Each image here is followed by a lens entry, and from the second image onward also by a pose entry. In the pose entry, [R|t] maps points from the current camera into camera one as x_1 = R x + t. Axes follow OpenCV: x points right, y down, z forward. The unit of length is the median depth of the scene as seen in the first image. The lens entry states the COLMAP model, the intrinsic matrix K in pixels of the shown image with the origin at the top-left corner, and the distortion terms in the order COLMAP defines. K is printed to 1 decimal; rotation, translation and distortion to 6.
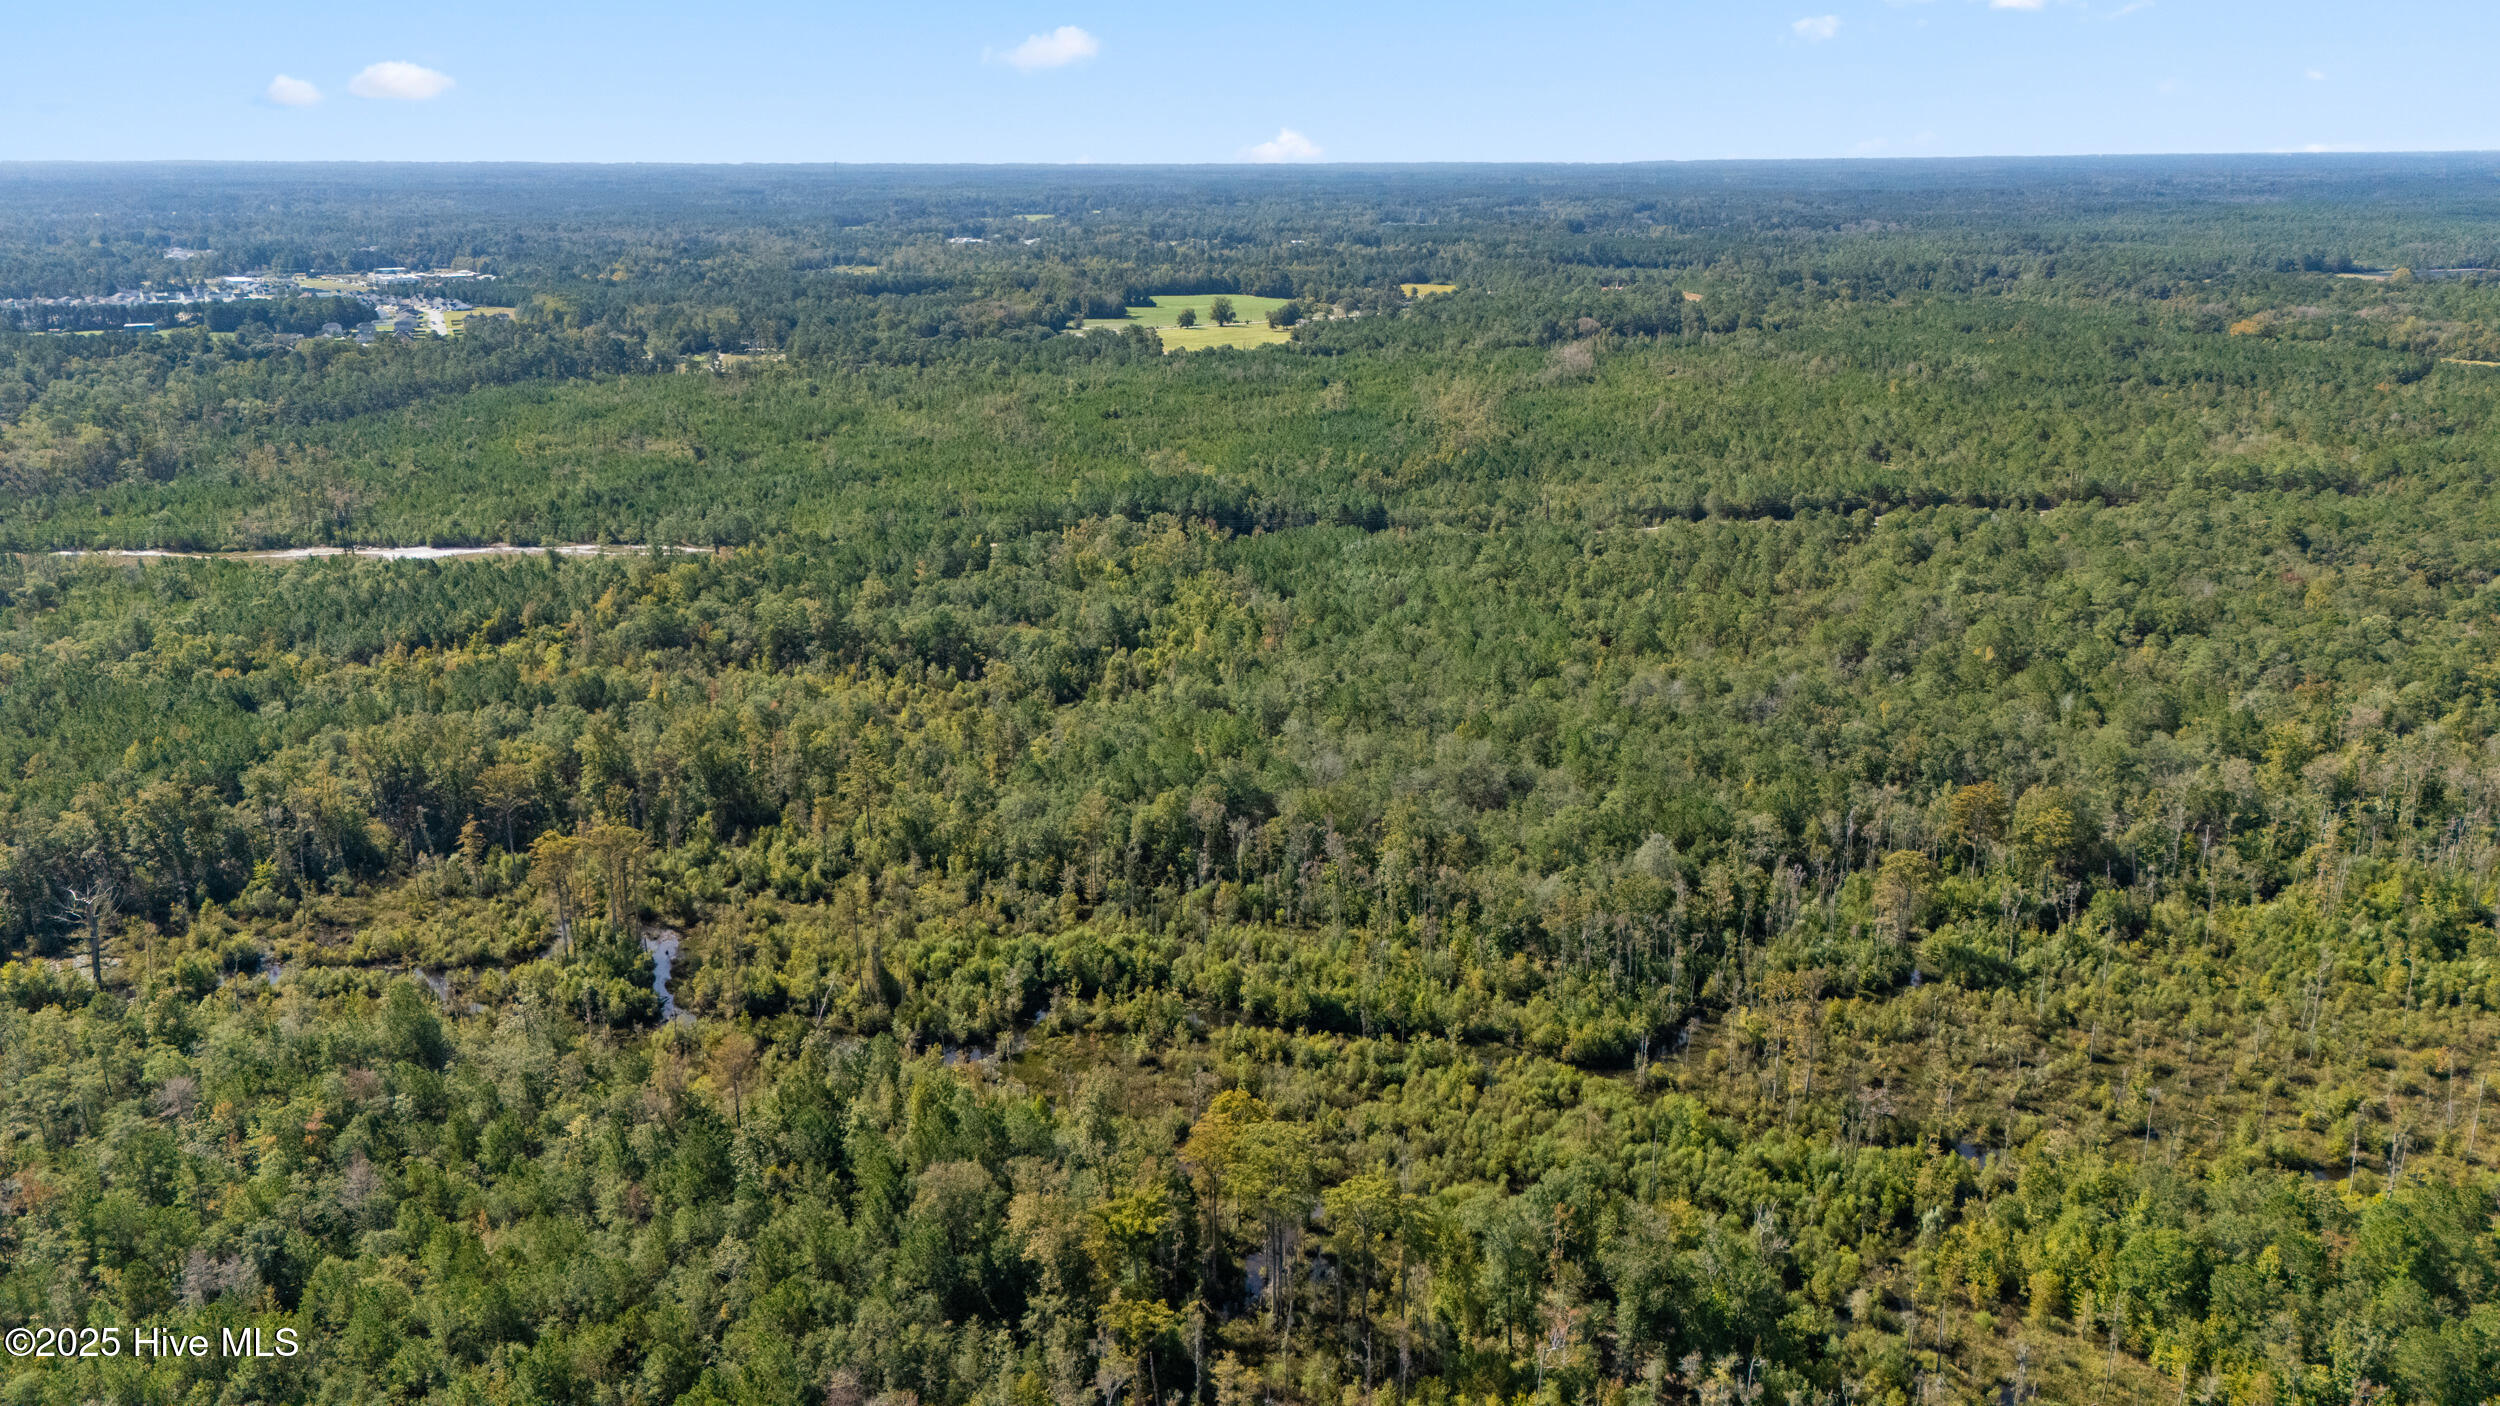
lens RADIAL K [[1806.8, 0, 1250.0], [0, 1806.8, 703.0], [0, 0, 1]] dist [0.074051, -0.067986]
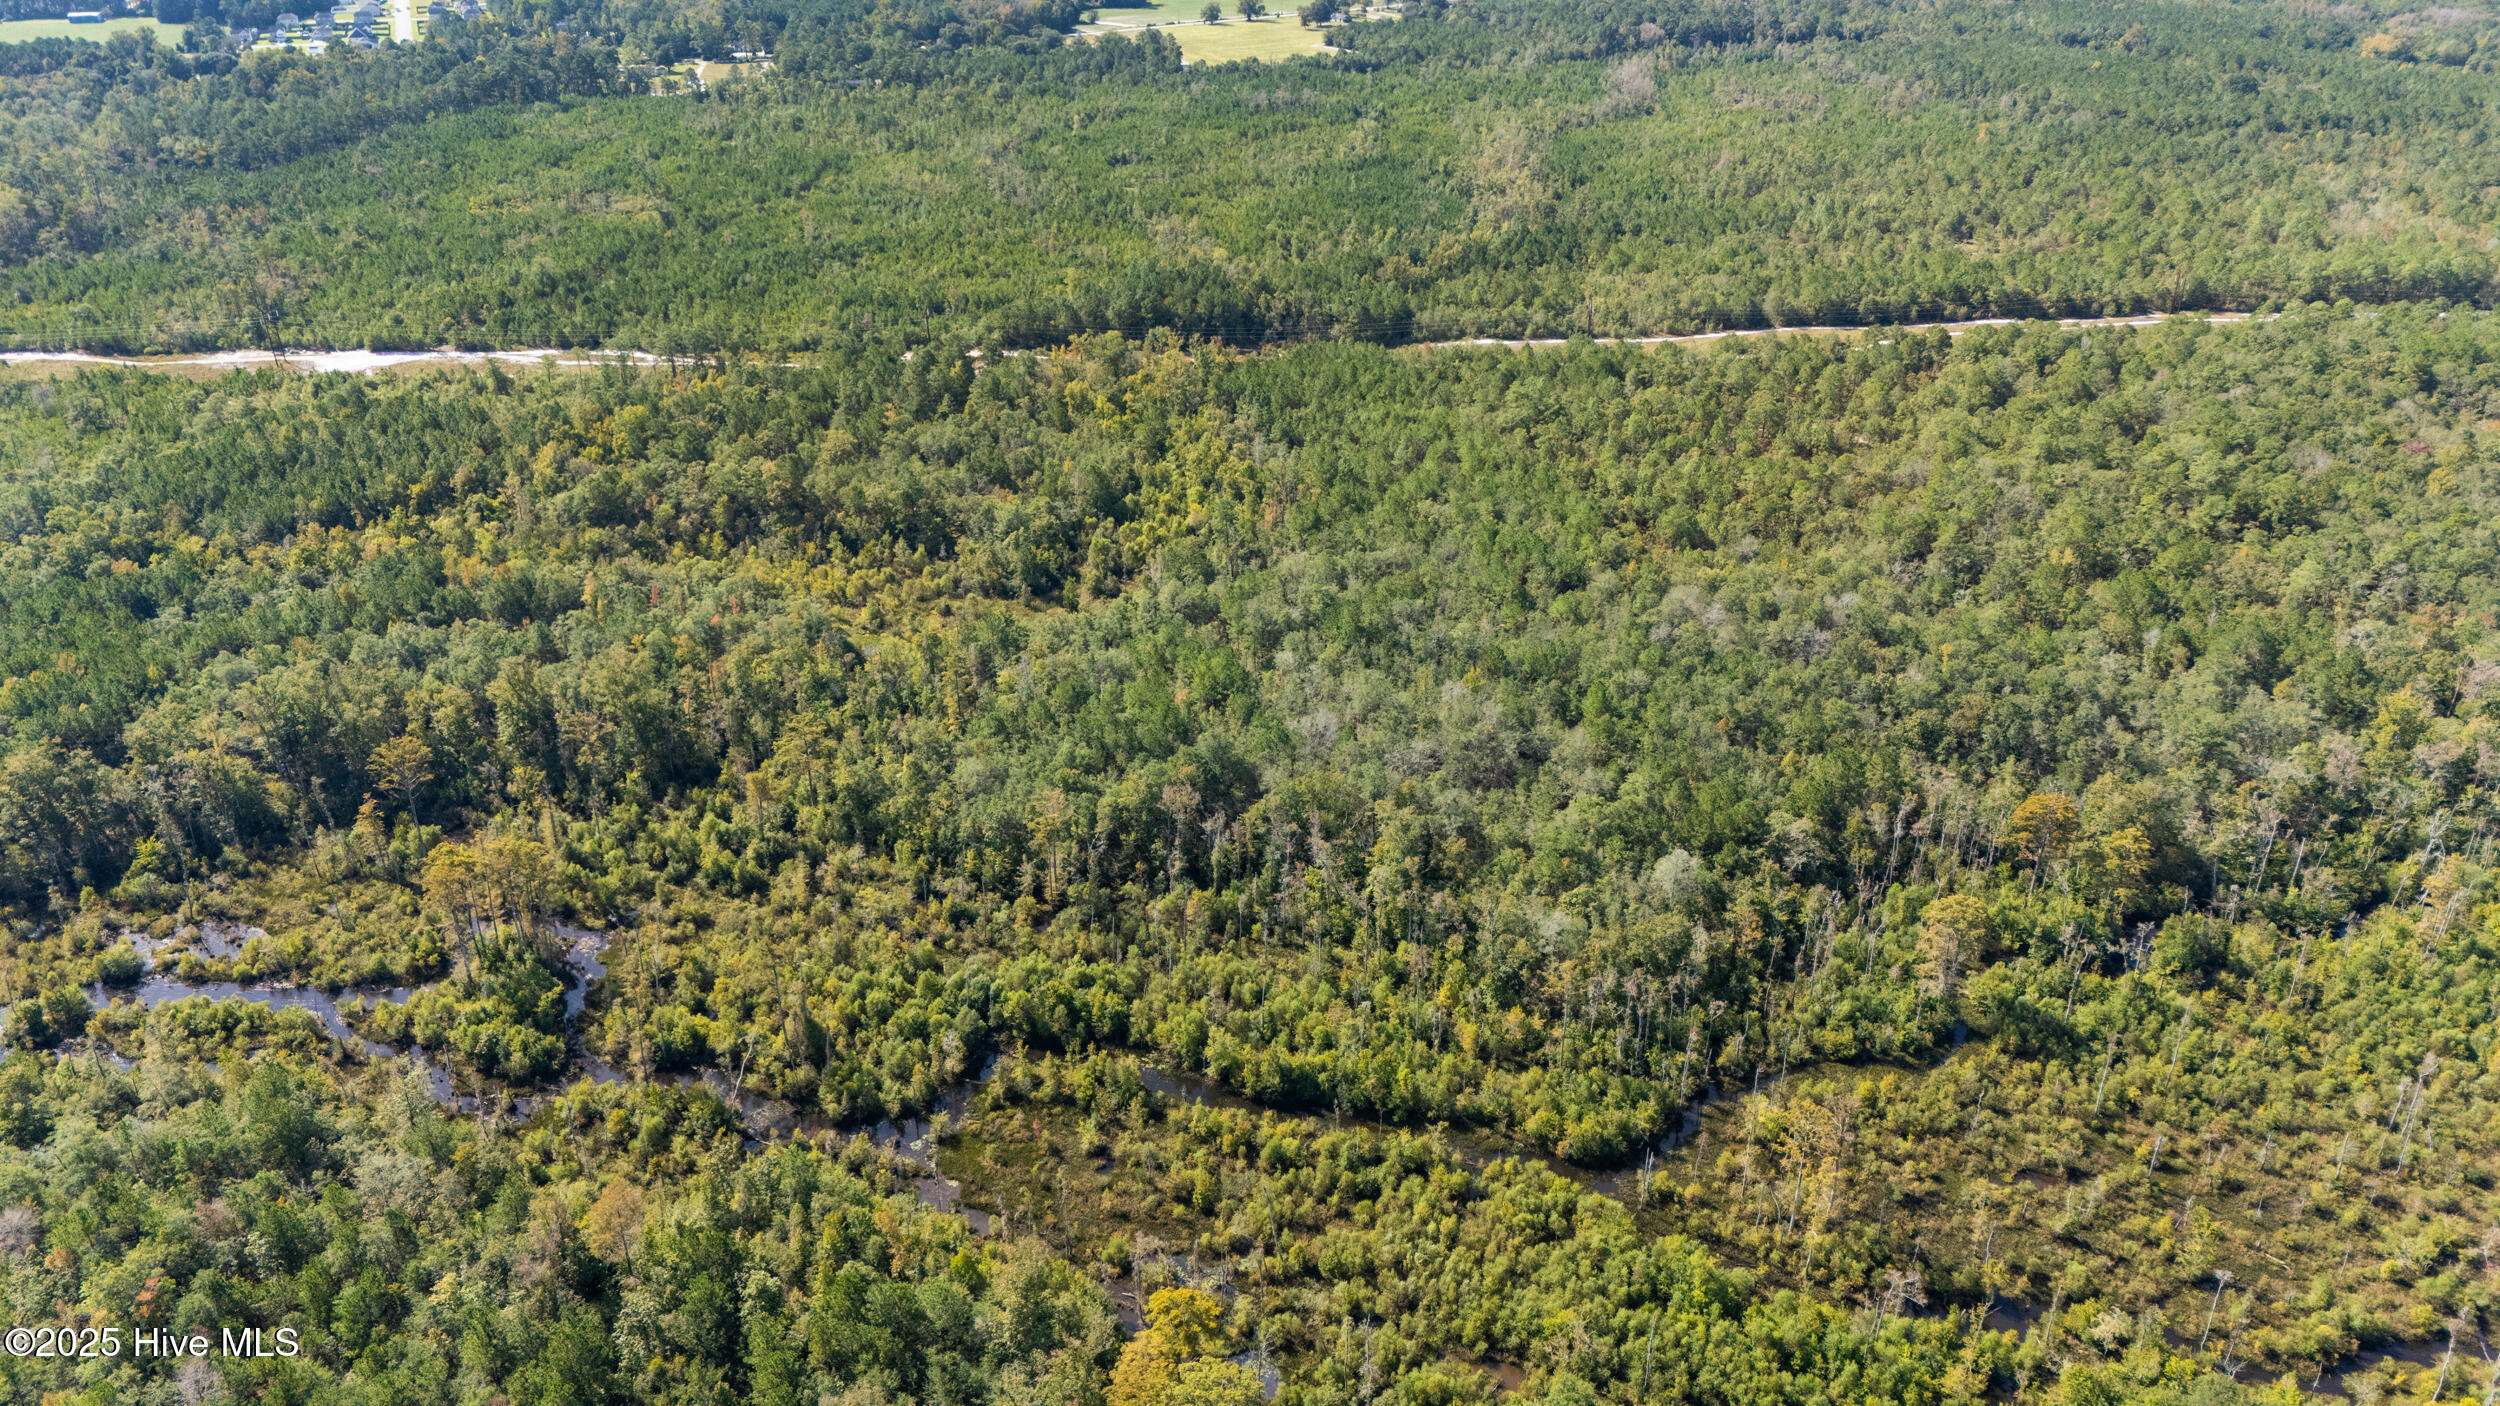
lens RADIAL K [[1806.8, 0, 1250.0], [0, 1806.8, 703.0], [0, 0, 1]] dist [0.074051, -0.067986]
pose [[0.999713, 0.014603, -0.019002, 0.026792], [-0.010837, 0.982673, 0.185030, -0.151497], [0.021374, -0.184771, 0.982549, 0.122063]]
